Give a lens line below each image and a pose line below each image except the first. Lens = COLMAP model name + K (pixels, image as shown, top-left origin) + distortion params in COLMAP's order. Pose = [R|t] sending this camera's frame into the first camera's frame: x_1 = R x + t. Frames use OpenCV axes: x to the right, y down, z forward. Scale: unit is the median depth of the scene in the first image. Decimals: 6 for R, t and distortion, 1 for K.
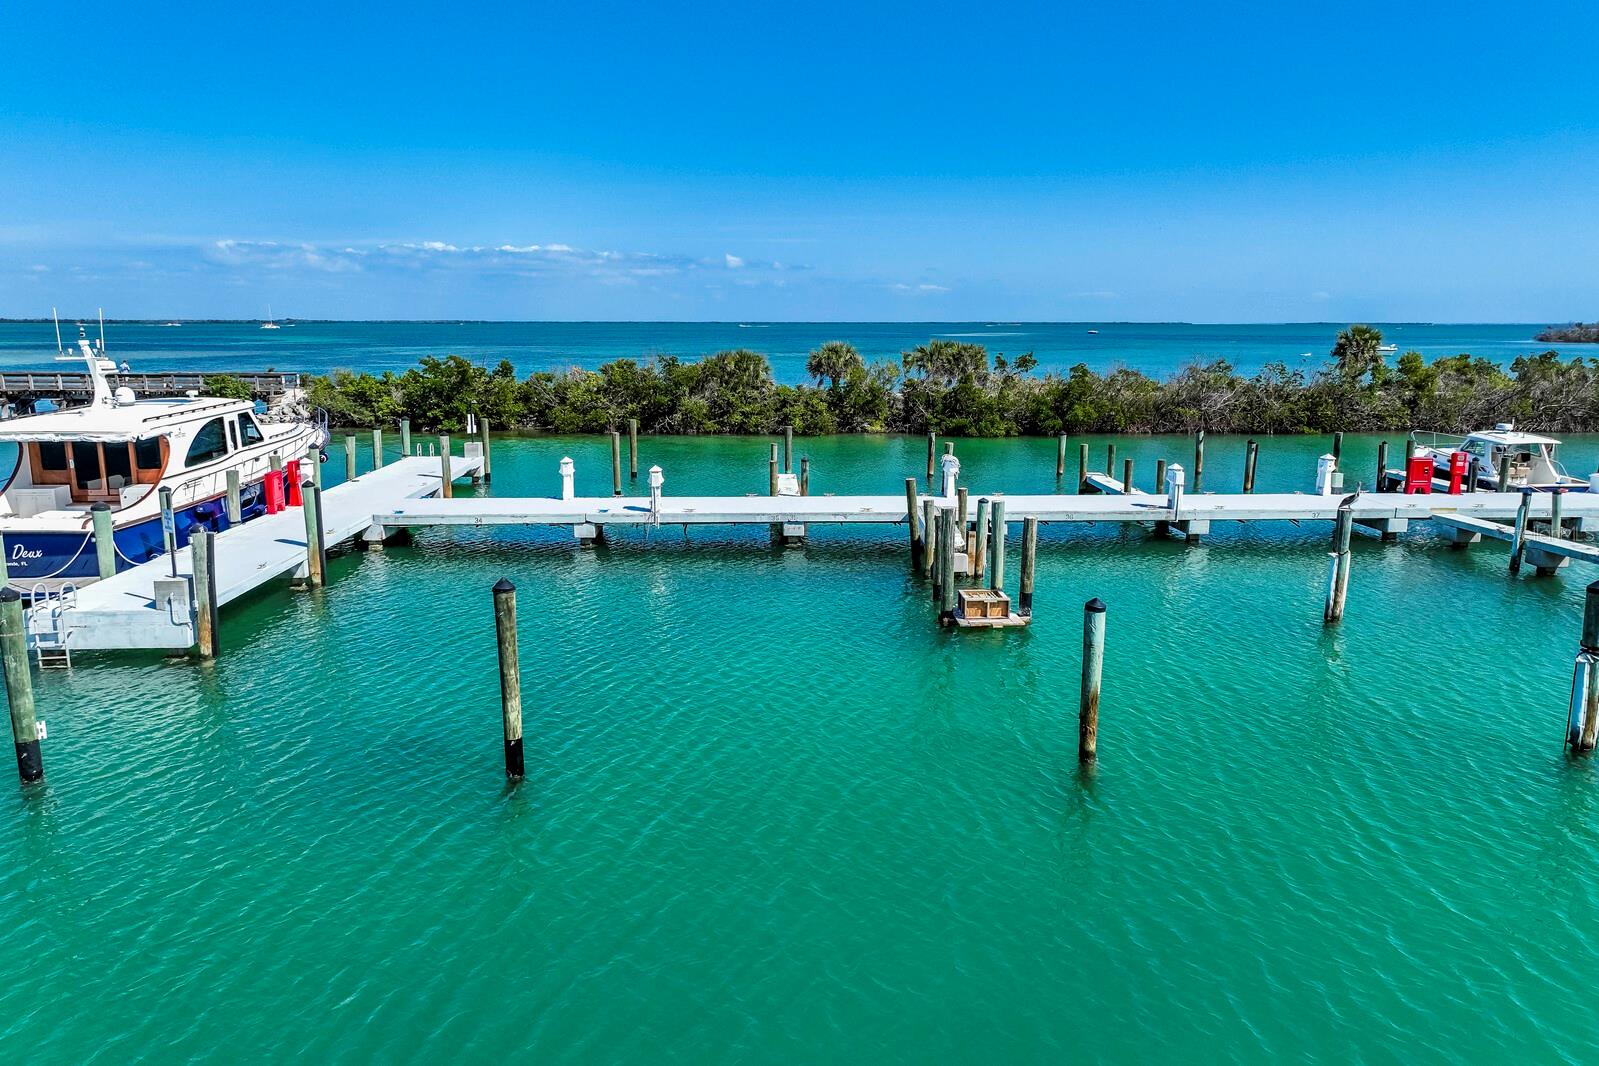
lens RADIAL K [[1129.2, 0, 798.6], [0, 1129.2, 533.6], [0, 0, 1]] dist [0.011895, 0.003201]
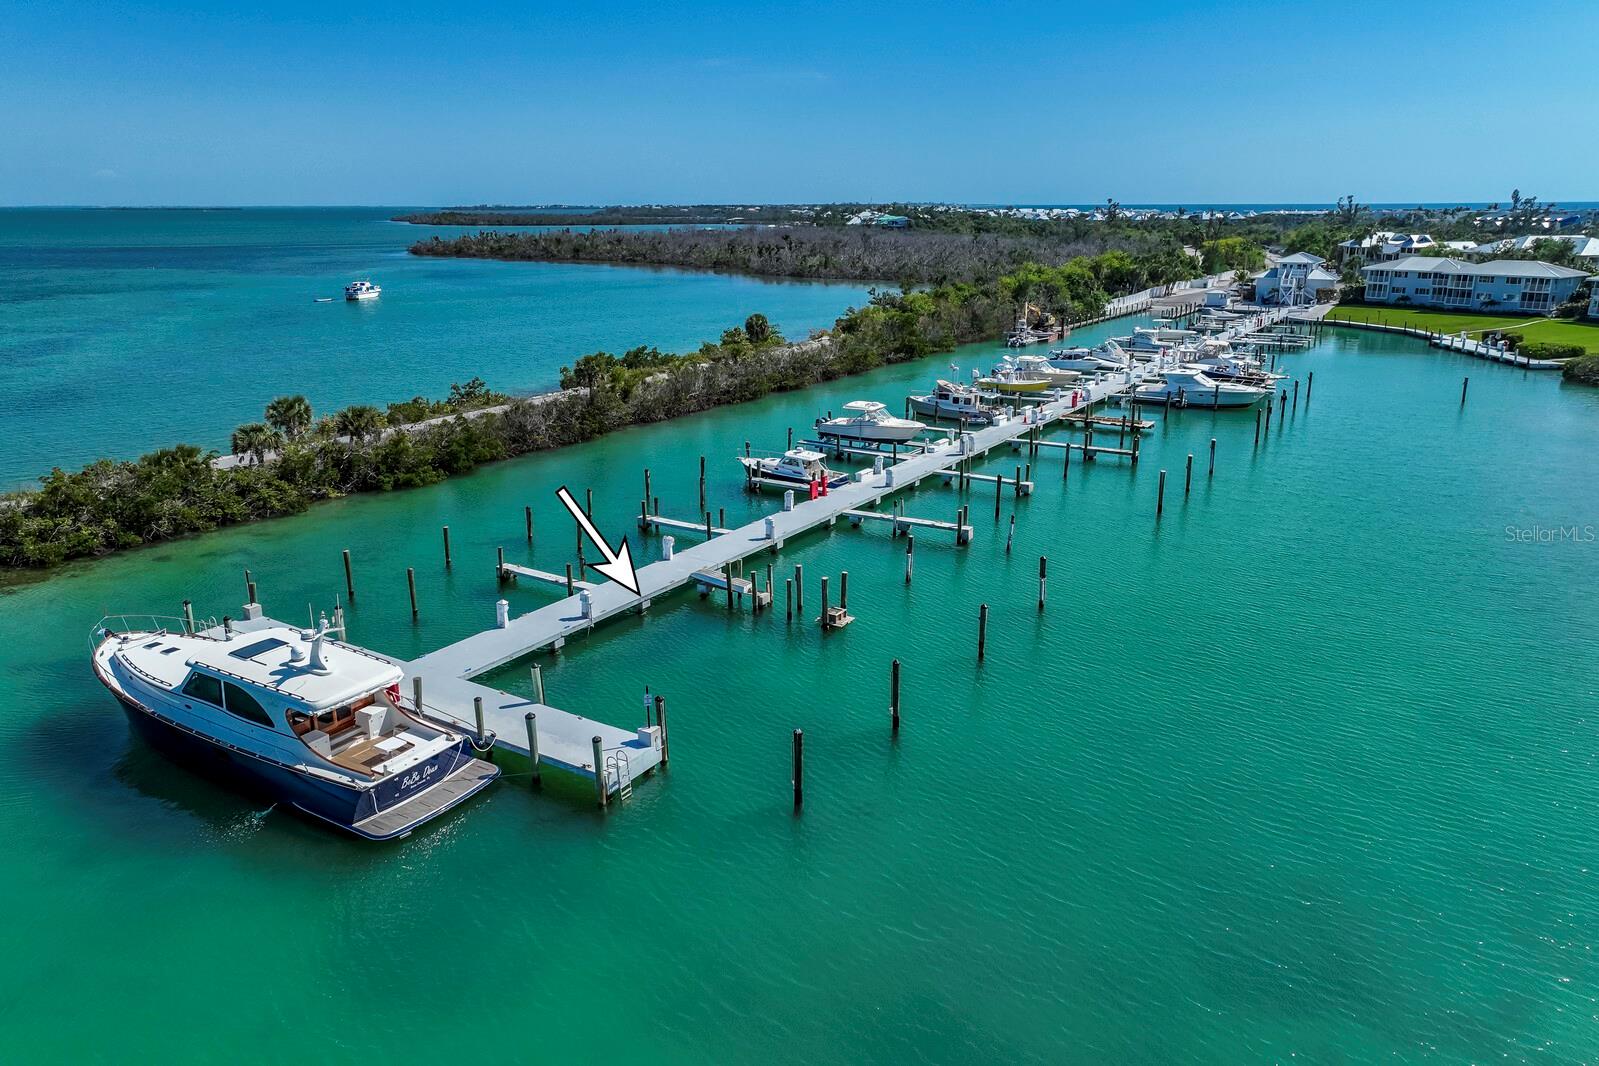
lens RADIAL K [[1129.2, 0, 801.3], [0, 1129.2, 532.6], [0, 0, 1]] dist [0.011895, 0.003201]
pose [[0.571959, -0.236549, 0.785435, -0.622644], [0.155593, 0.971420, 0.179259, -0.198149], [-0.805391, 0.019679, 0.592418, -0.112313]]
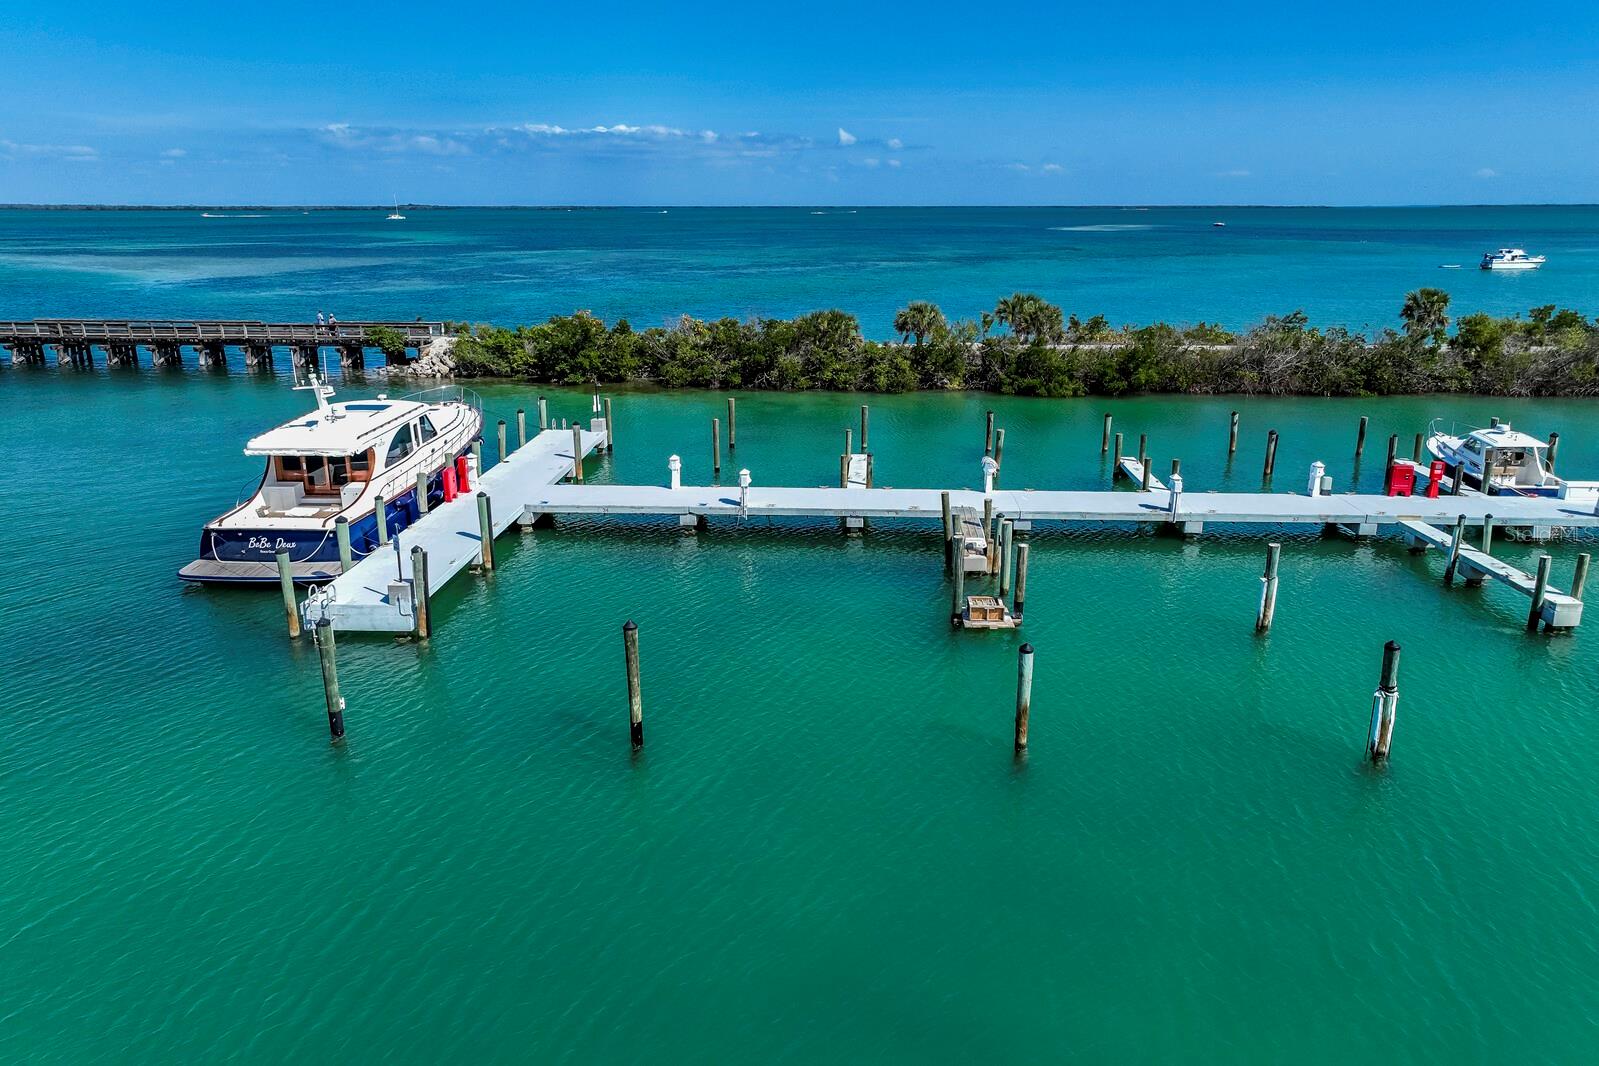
lens RADIAL K [[1129.2, 0, 796.1], [0, 1129.2, 534.7], [0, 0, 1]] dist [0.011895, 0.003201]
pose [[0.994948, 0.024628, -0.097323, 0.027105], [-0.014909, 0.994940, 0.099358, -0.057901], [0.099278, -0.097405, 0.990281, -0.119985]]
